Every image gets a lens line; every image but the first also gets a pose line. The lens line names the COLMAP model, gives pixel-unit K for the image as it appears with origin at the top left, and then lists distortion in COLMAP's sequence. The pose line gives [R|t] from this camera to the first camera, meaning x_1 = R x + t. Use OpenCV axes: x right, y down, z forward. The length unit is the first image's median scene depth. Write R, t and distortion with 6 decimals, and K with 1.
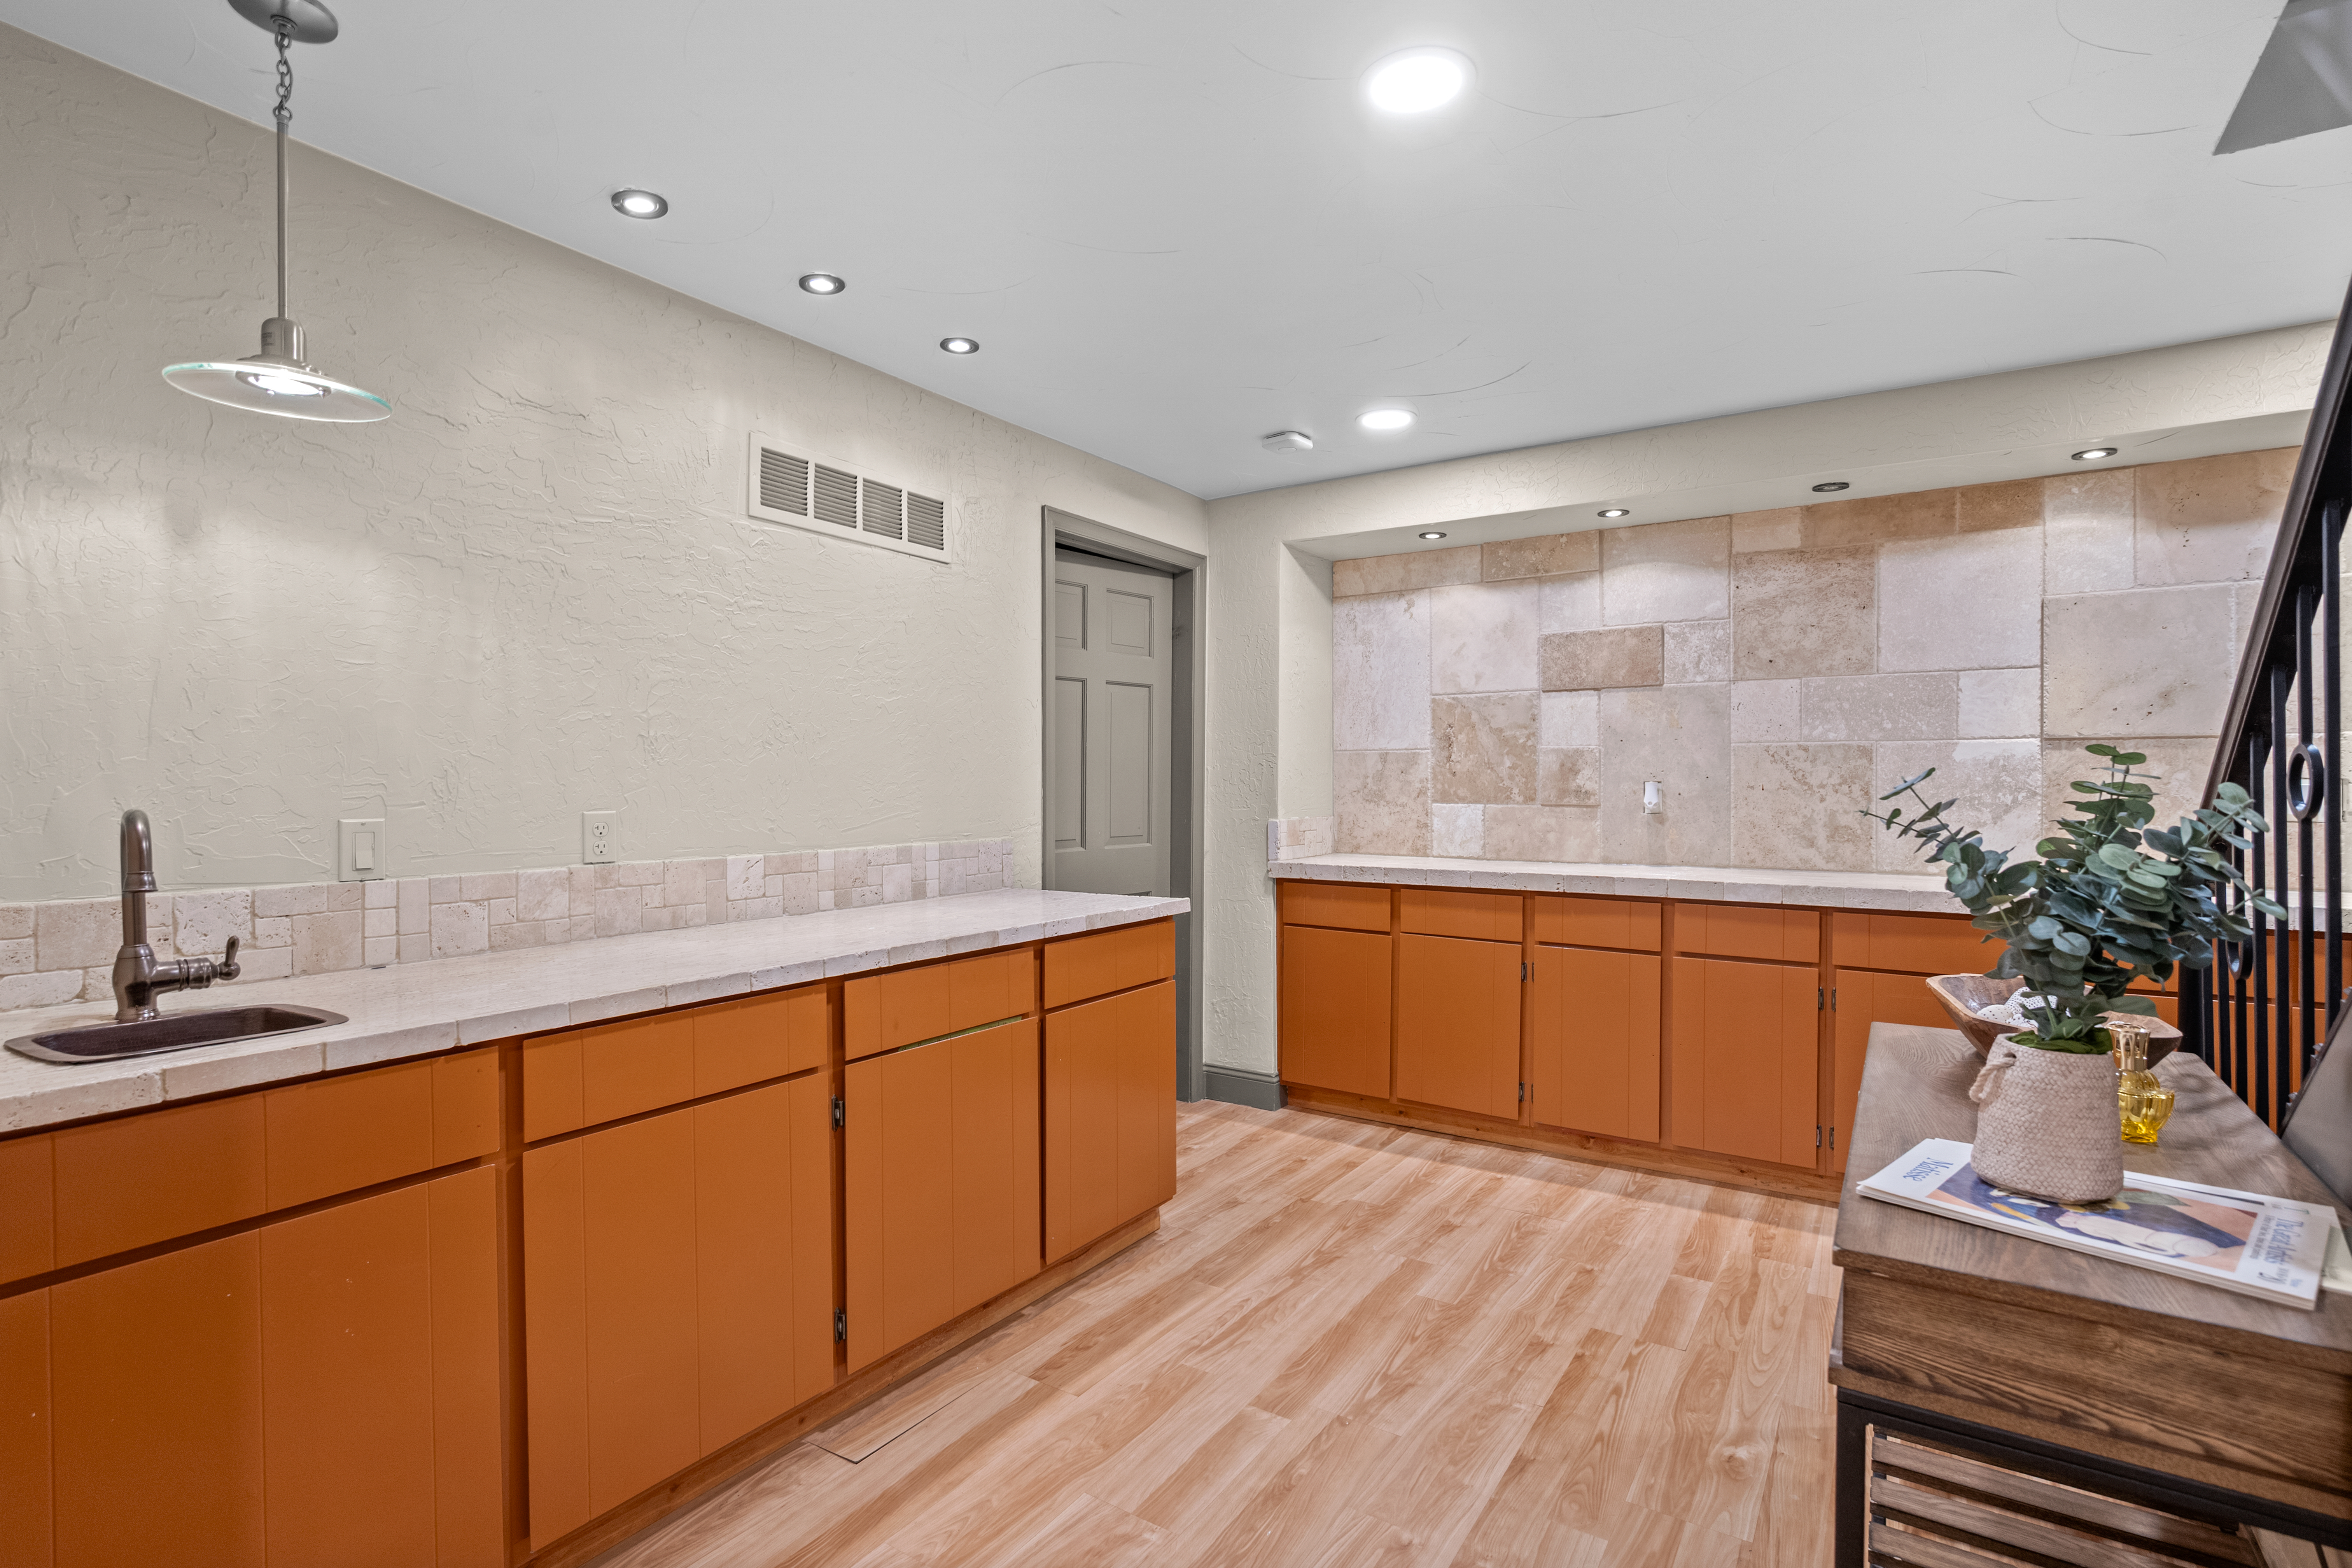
lens RADIAL K [[1124.2, 0, 1176.0], [0, 1124.2, 784.0], [0, 0, 1]] dist [0.000221, 0.000200]
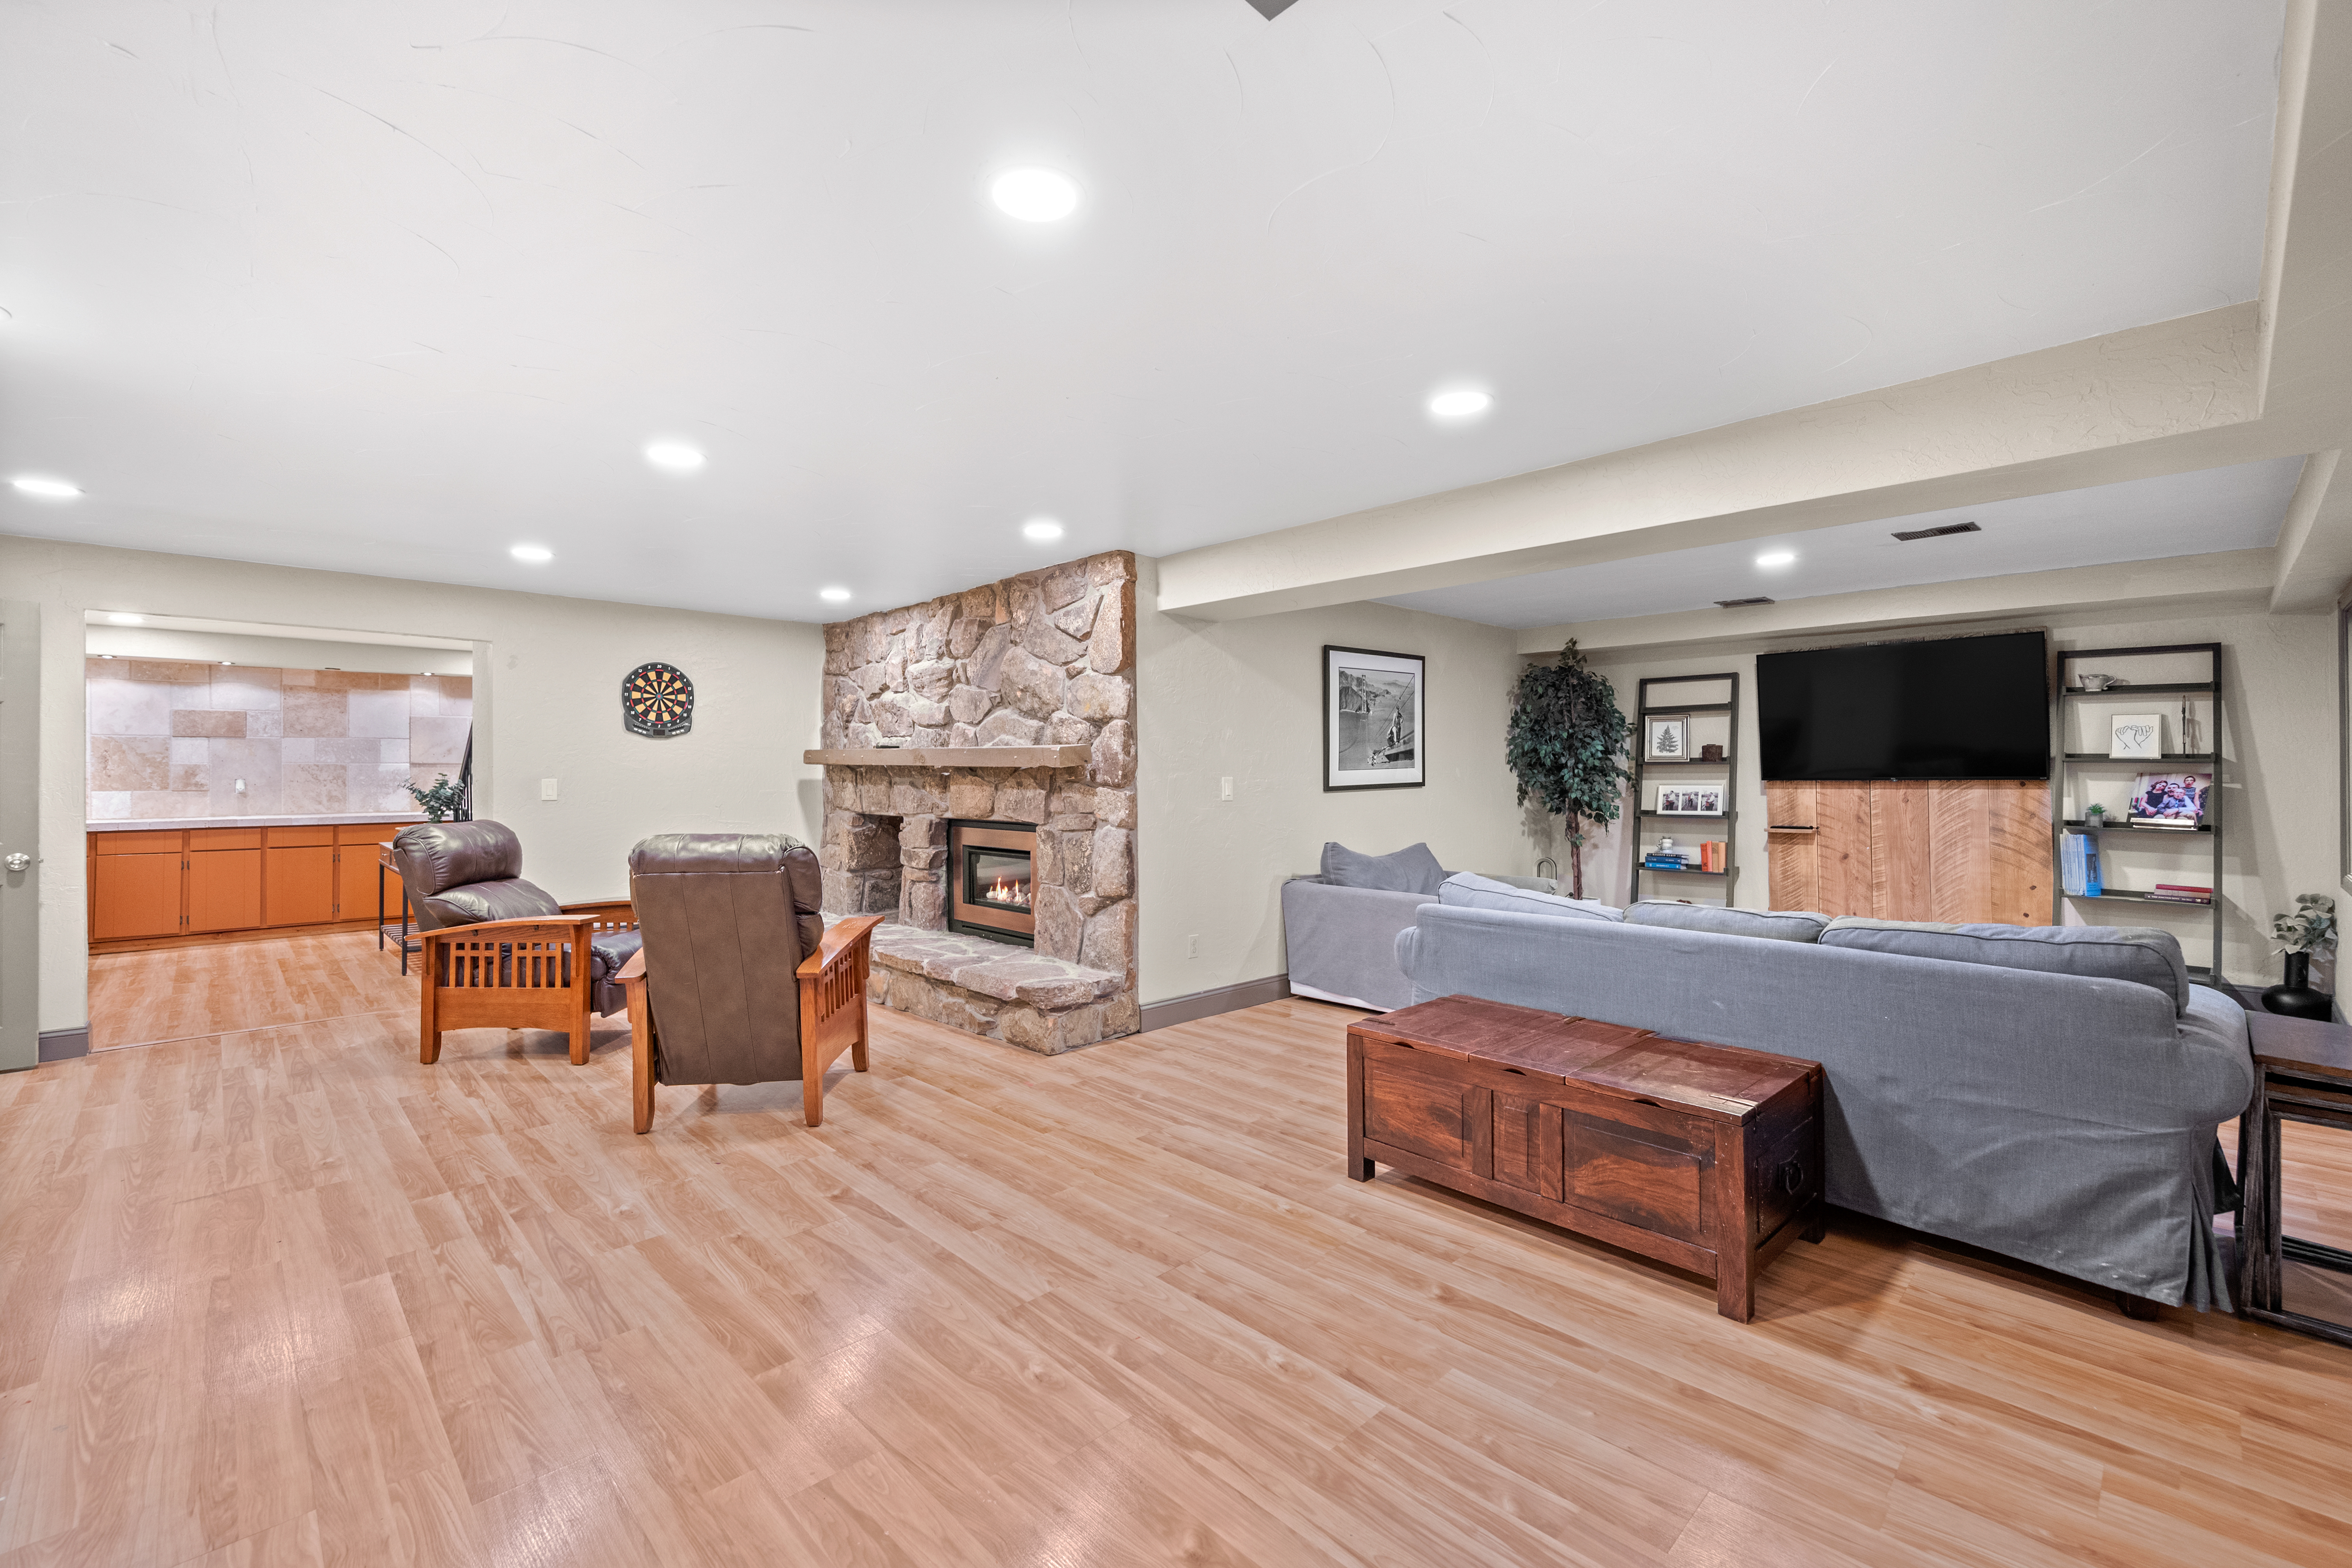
lens RADIAL K [[1000.6, 0, 1176.0], [0, 1000.6, 784.0], [0, 0, 1]] dist [-0.001708, -0.000147]
pose [[0.221461, -0.015229, 0.975050, -1.186665], [0.003915, 0.999884, 0.014727, -0.015387], [-0.975161, 0.000556, 0.221495, -1.360759]]
